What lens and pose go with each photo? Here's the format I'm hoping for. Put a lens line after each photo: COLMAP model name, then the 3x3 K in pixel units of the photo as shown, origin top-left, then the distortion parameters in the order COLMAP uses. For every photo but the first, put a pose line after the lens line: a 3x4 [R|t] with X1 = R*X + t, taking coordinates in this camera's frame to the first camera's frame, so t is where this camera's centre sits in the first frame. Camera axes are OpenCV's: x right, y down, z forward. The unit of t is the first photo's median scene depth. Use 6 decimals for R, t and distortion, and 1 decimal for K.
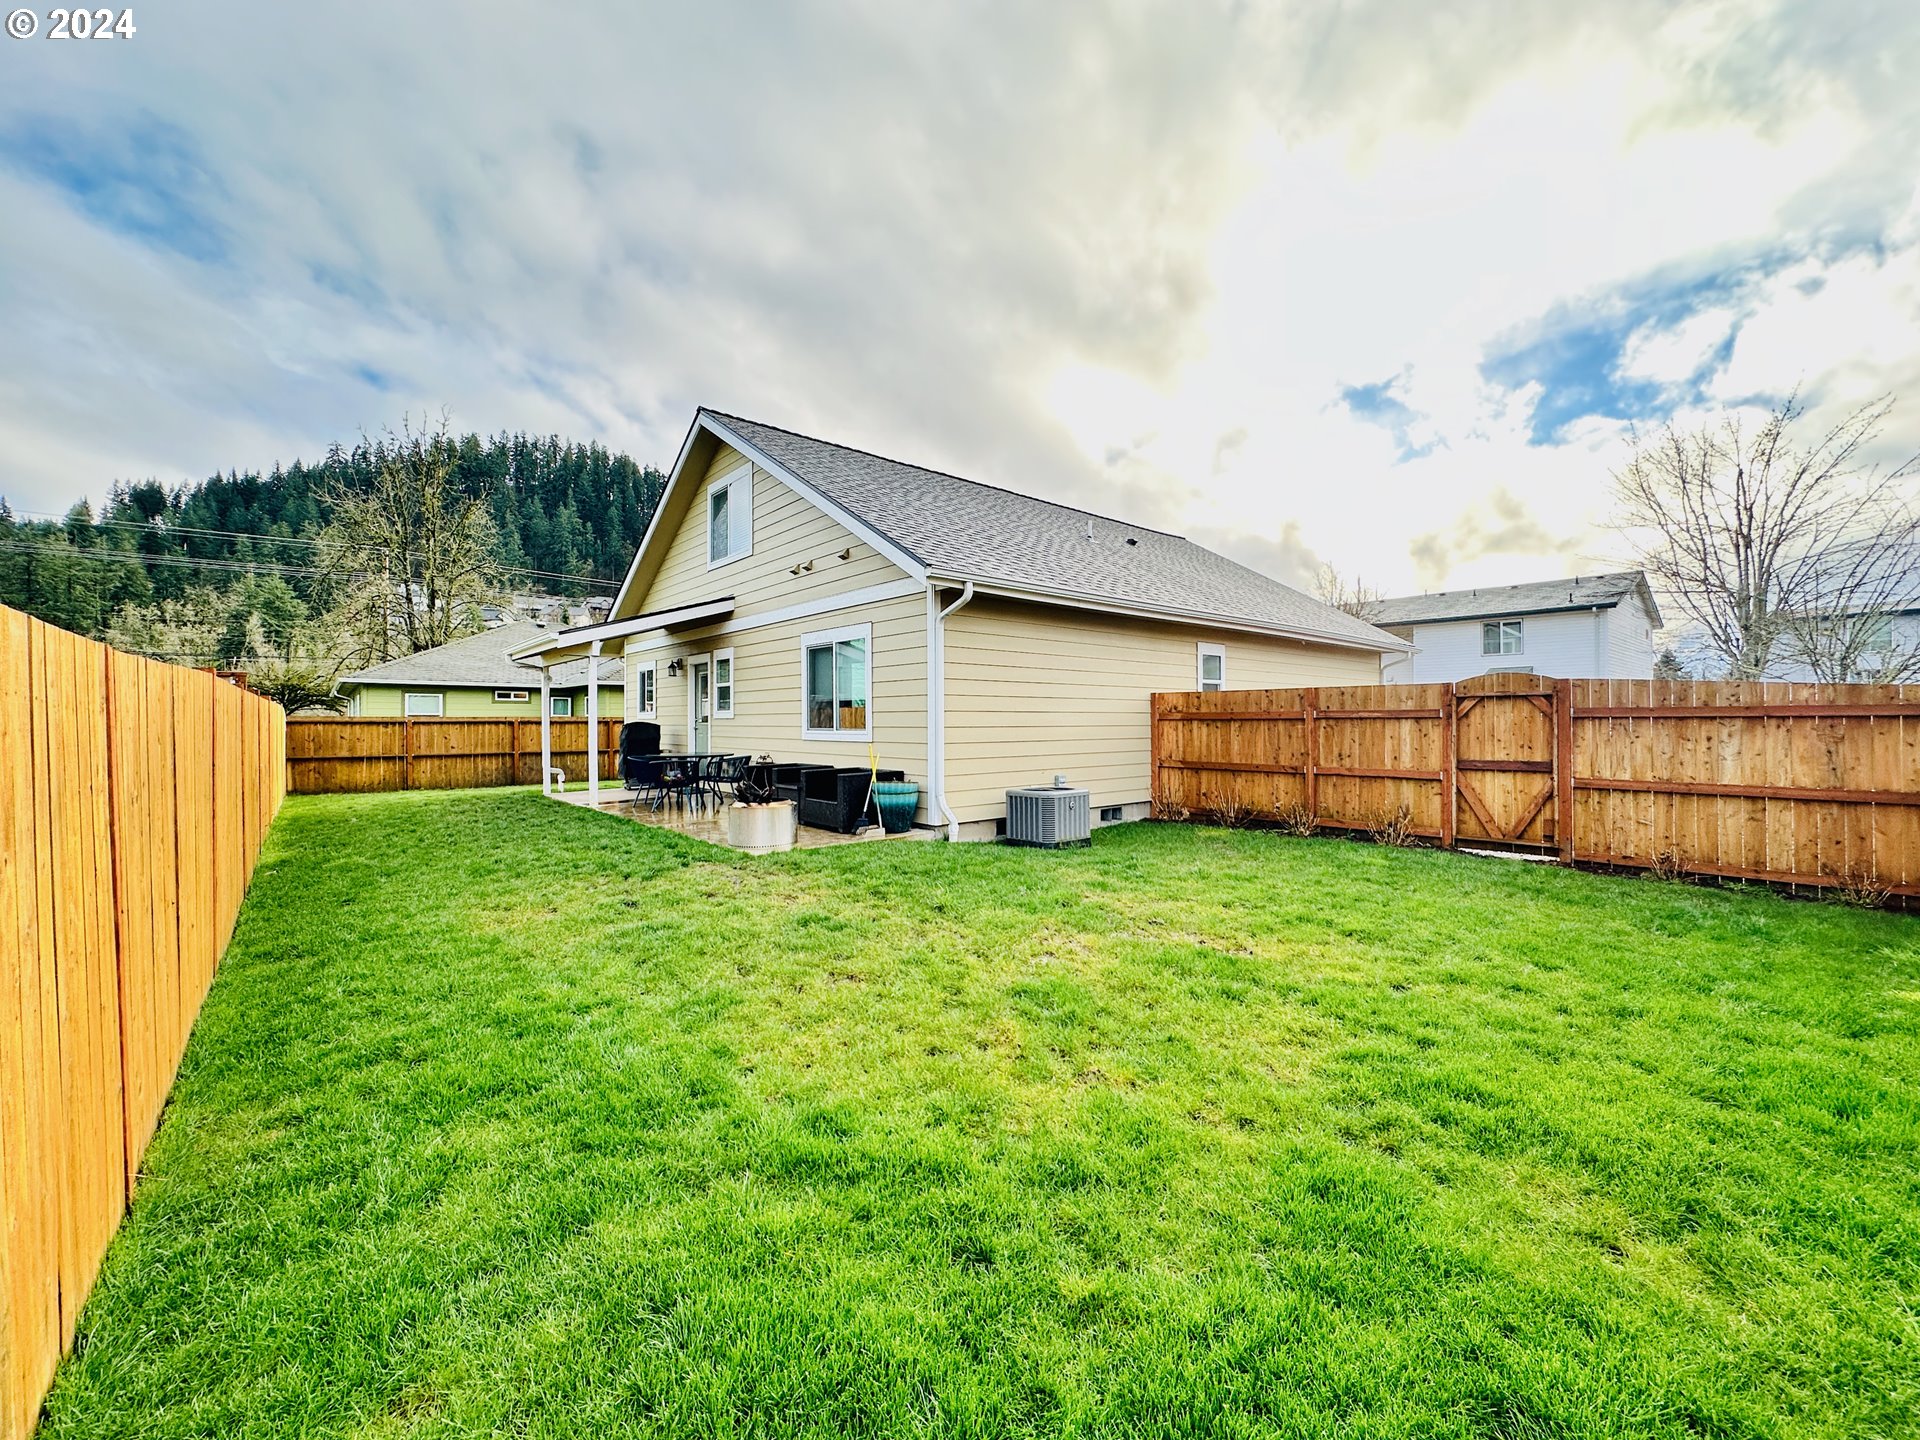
lens RADIAL K [[778.6, 0, 954.6], [0, 778.6, 709.1], [0, 0, 1]] dist [-0.001817, -0.000108]
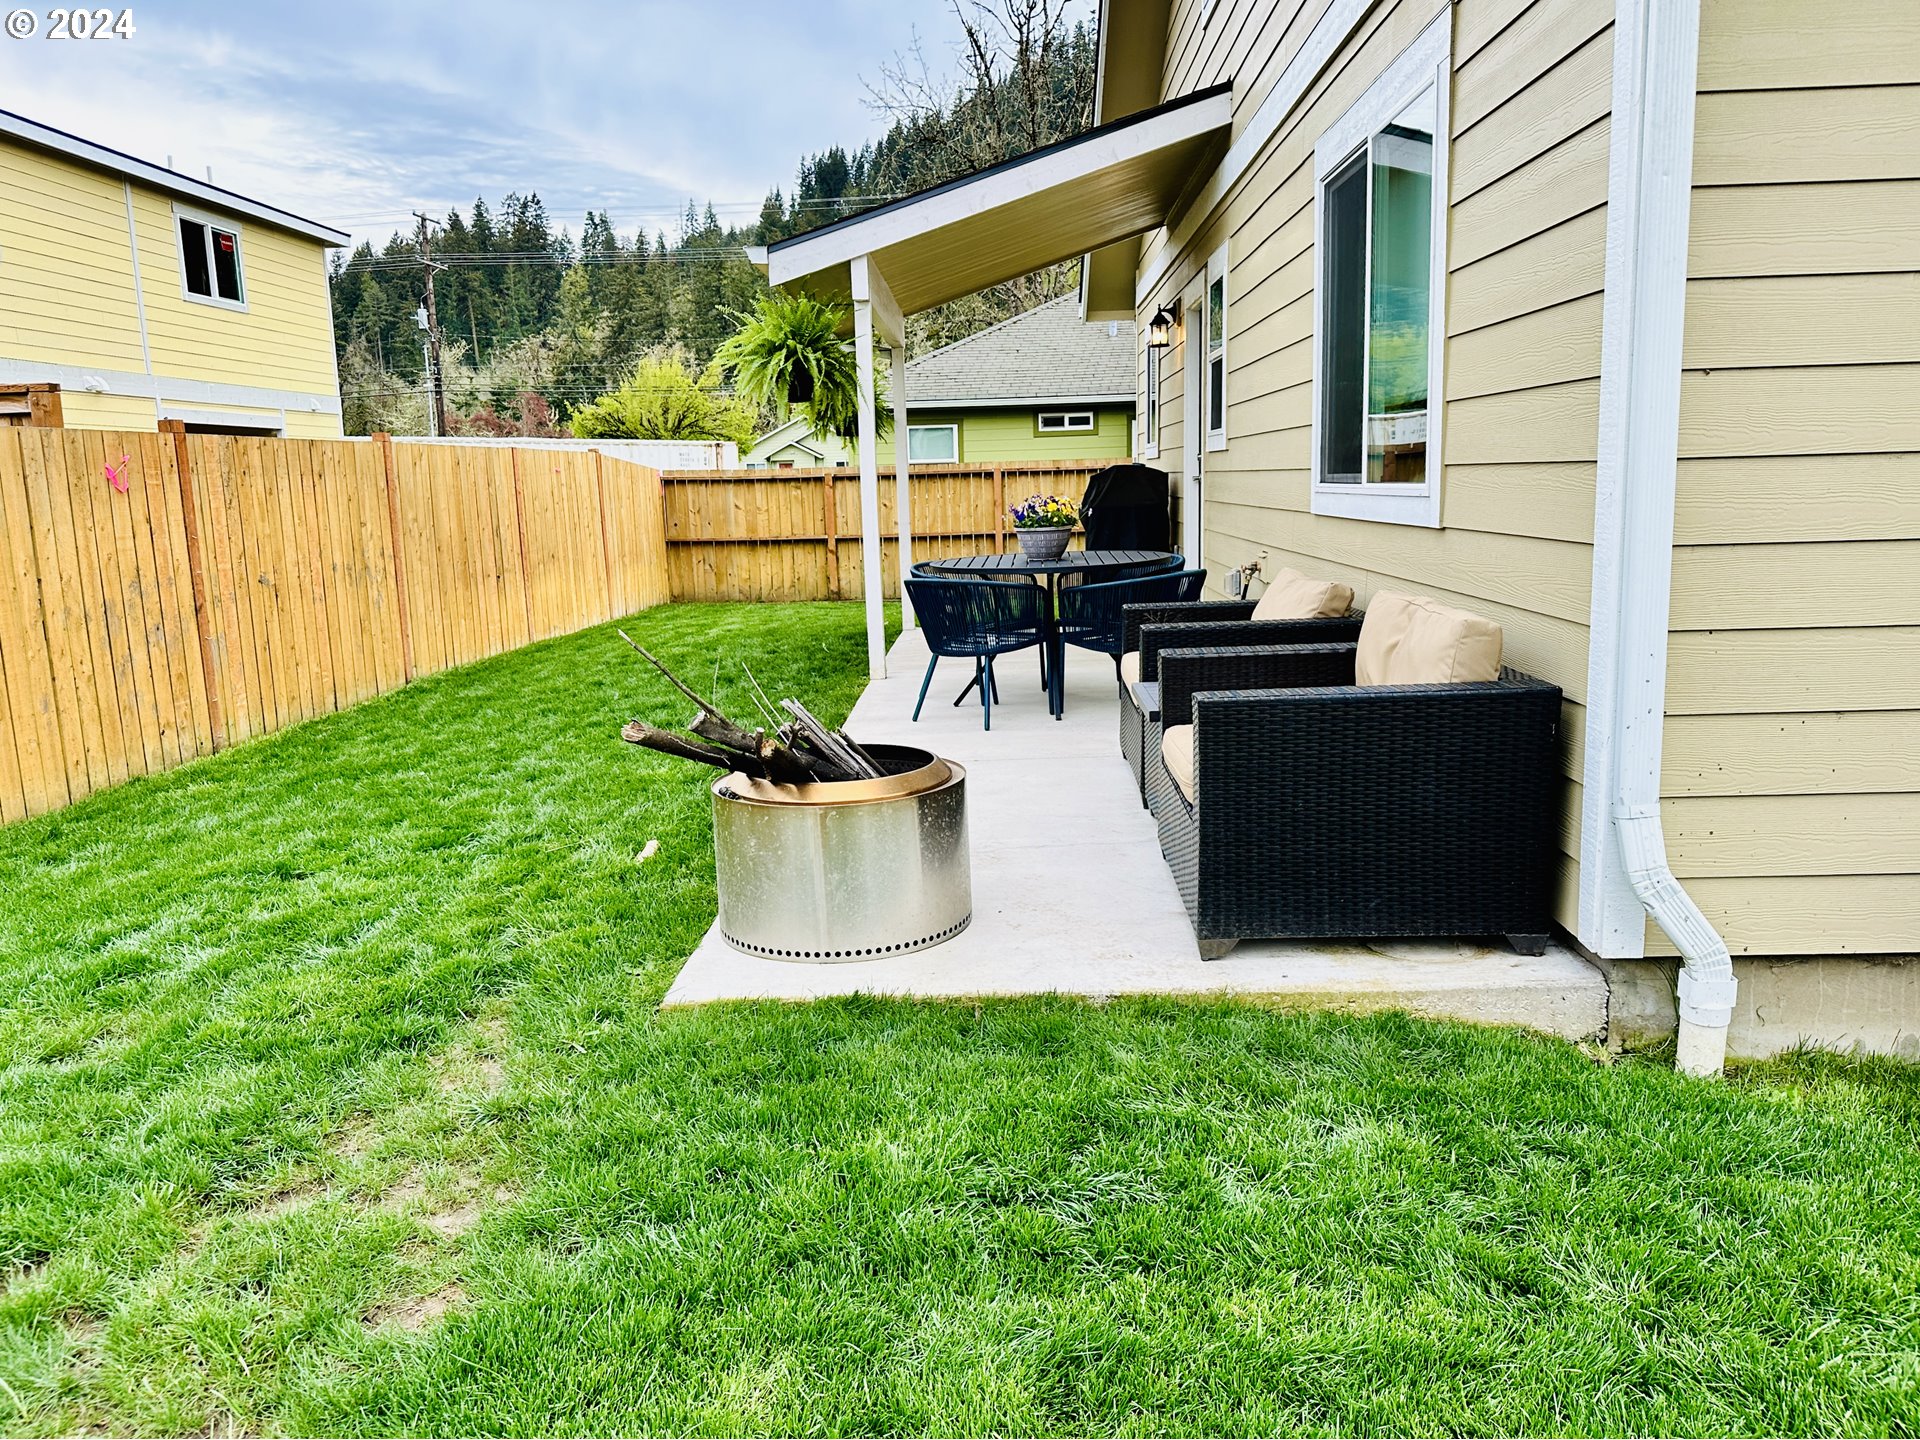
lens RADIAL K [[1378.5, 0, 962.5], [0, 1378.5, 710.8], [0, 0, 1]] dist [0.109661, -0.147496]
pose [[0.740268, 0.093561, -0.665770, 0.046116], [0.036893, 0.983124, 0.179180, 0.007763], [0.671299, -0.157203, 0.724324, 0.331103]]
